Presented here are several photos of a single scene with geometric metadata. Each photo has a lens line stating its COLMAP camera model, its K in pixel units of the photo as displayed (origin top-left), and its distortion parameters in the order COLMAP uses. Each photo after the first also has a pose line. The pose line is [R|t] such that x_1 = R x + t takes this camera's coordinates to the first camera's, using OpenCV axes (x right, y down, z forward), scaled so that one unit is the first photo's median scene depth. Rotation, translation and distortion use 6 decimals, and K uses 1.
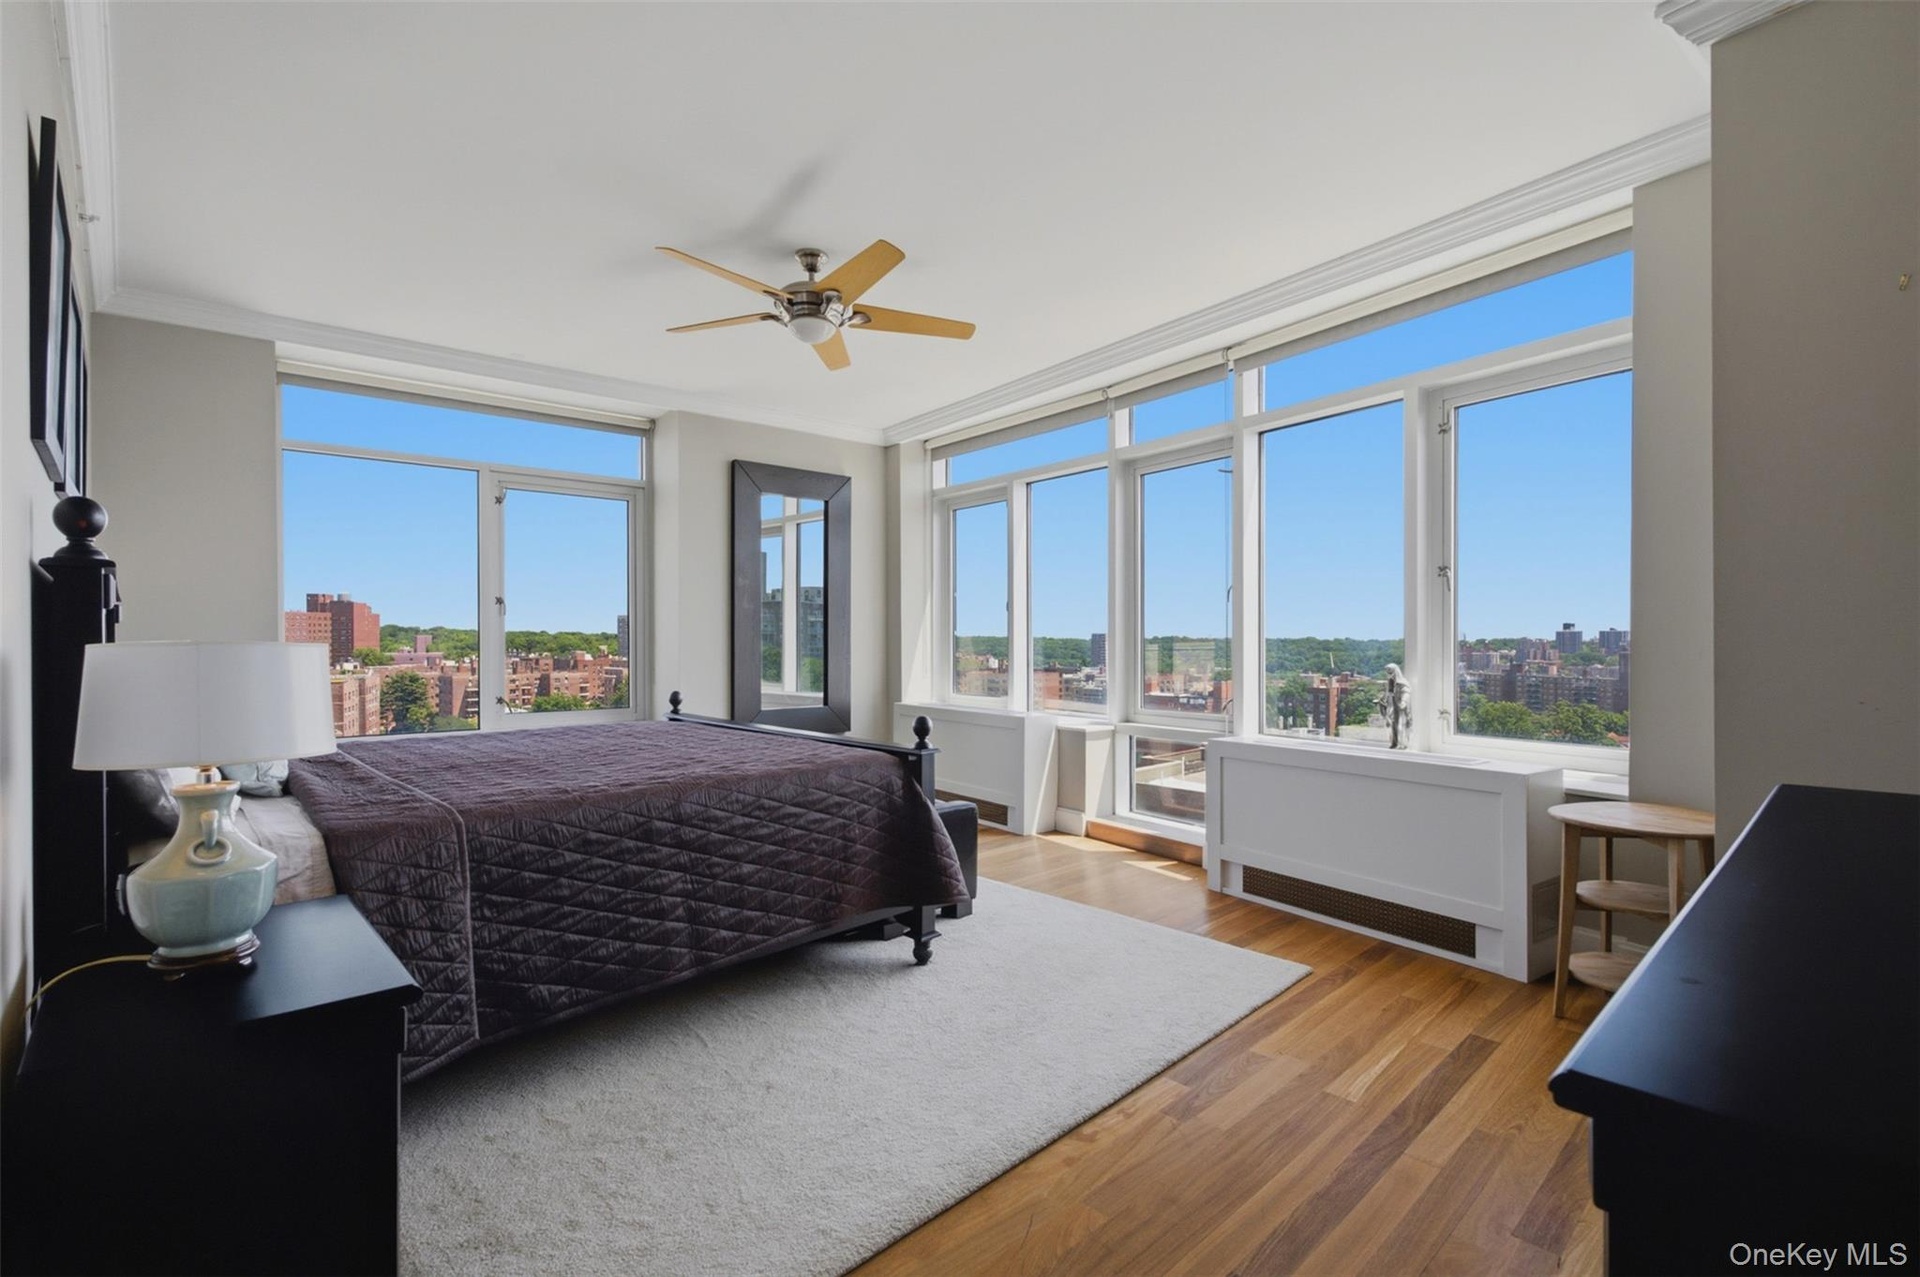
lens RADIAL K [[864.3, 0, 953.9], [0, 864.3, 632.0], [0, 0, 1]] dist [0.003476, 0.000805]
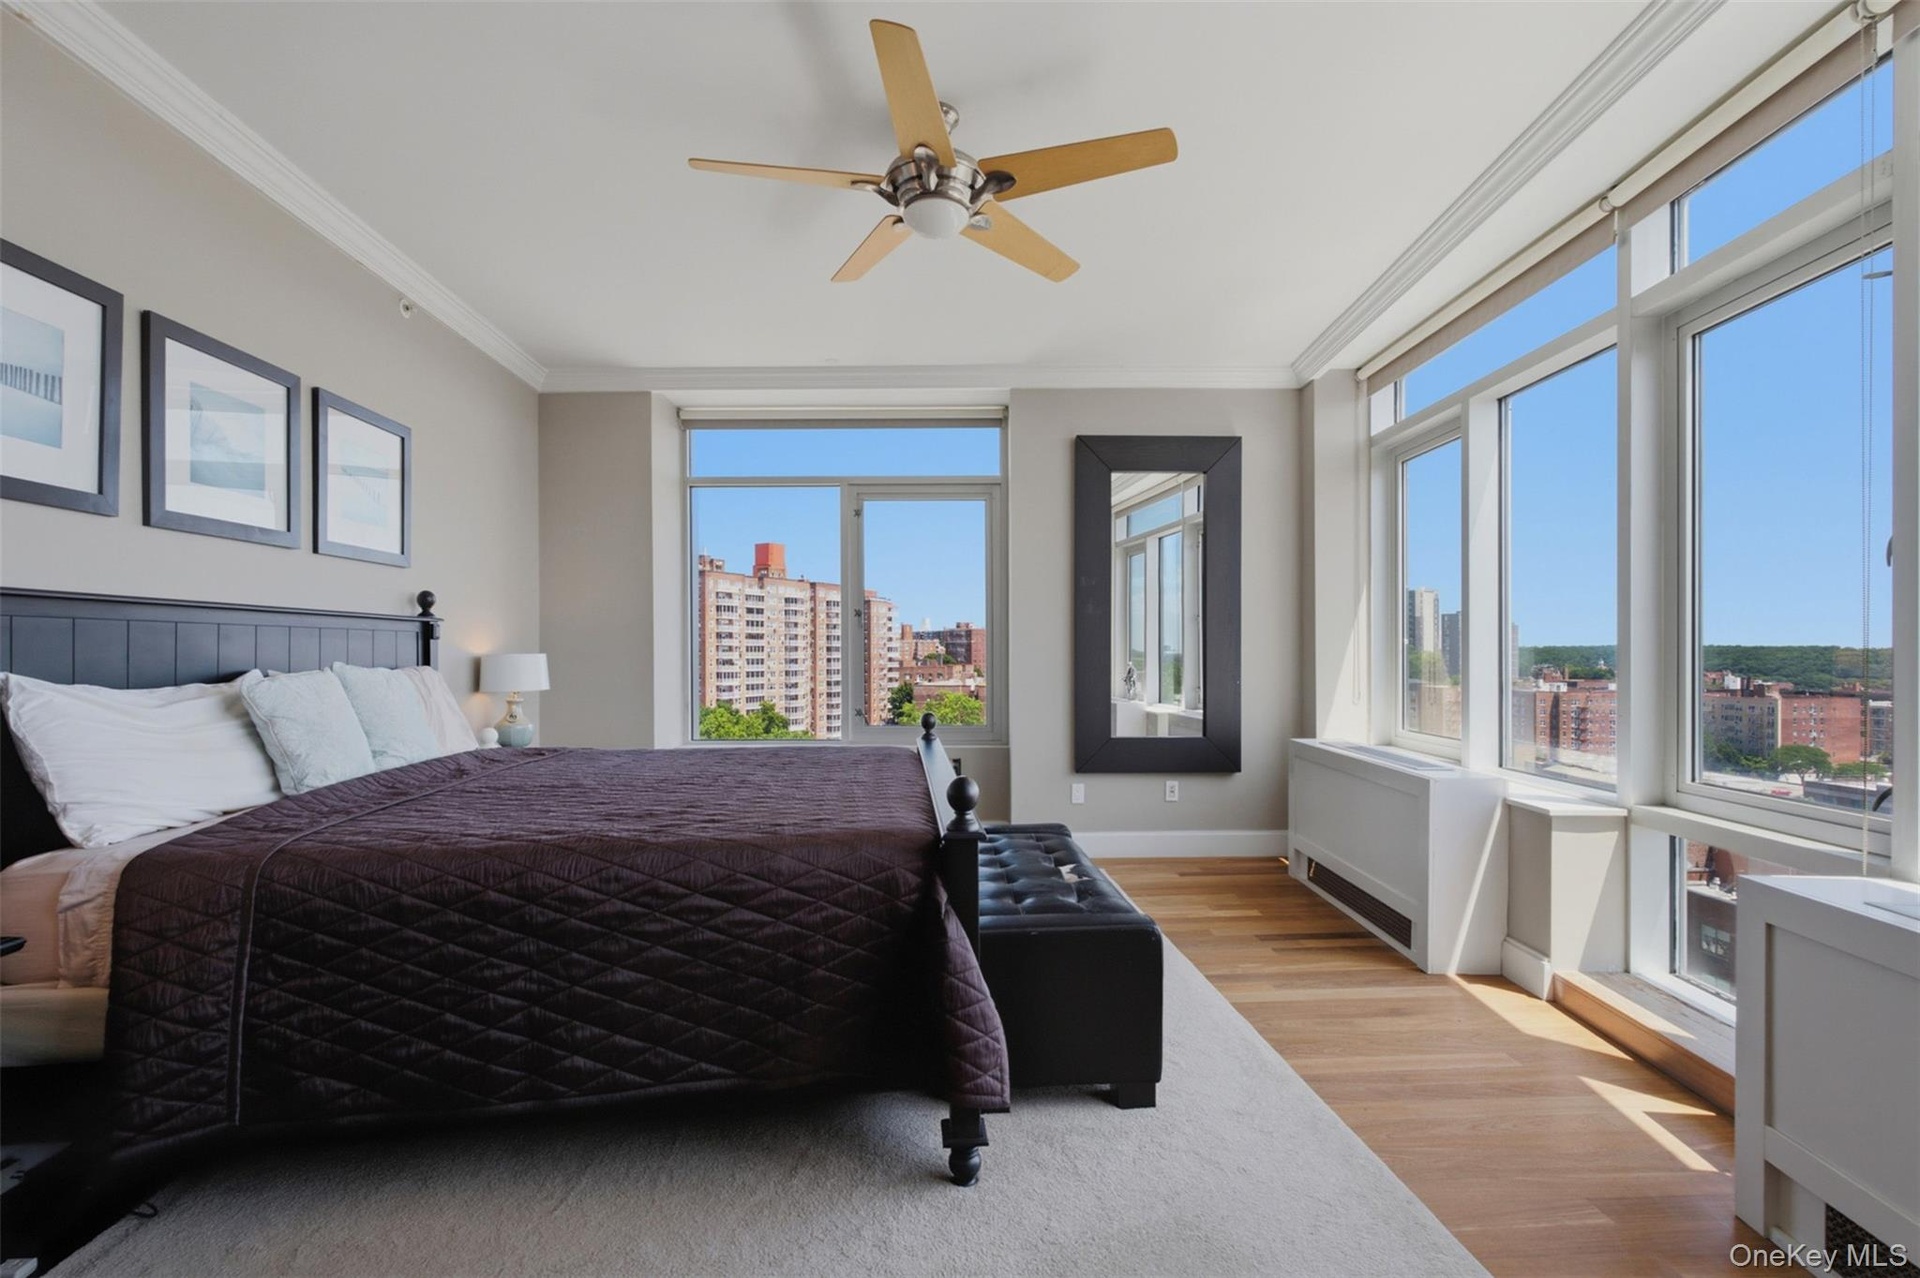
lens RADIAL K [[864.3, 0, 958.6], [0, 864.3, 650.0], [0, 0, 1]] dist [0.003476, 0.000805]
pose [[0.768698, -0.002999, -0.639605, 0.358027], [0.007710, 0.999960, 0.004577, 0.004557], [0.639566, -0.008449, 0.768690, 0.533577]]
